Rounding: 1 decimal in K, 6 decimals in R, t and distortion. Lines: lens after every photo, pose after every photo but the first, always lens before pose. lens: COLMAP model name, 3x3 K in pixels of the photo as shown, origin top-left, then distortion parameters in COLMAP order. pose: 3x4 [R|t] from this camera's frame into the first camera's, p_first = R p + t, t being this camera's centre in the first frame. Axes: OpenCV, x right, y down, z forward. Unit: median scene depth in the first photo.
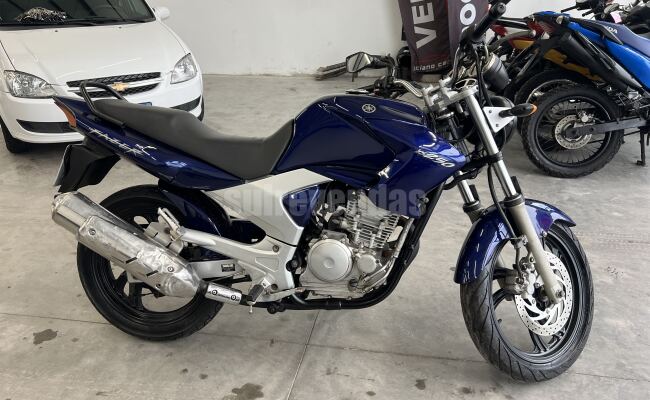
lens RADIAL K [[495.8, 0, 325.0], [0, 495.8, 200.0], [0, 0, 1]] dist [0.051050, -0.061594]
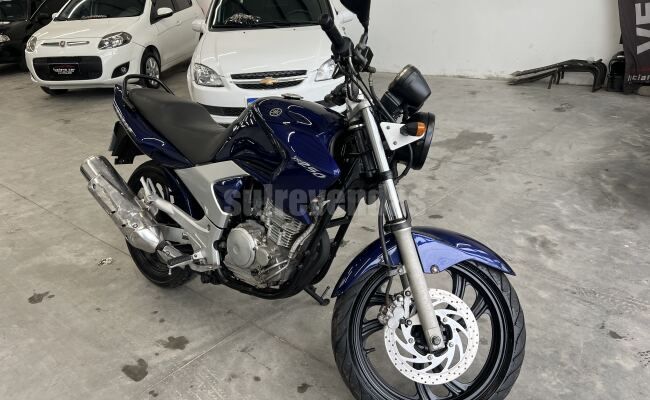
lens RADIAL K [[495.8, 0, 325.0], [0, 495.8, 200.0], [0, 0, 1]] dist [0.051050, -0.061594]
pose [[0.859294, 0.170339, -0.482285, 0.627211], [-0.168838, 0.984527, 0.046905, -0.059043], [0.482813, 0.041123, 0.874758, 0.115622]]
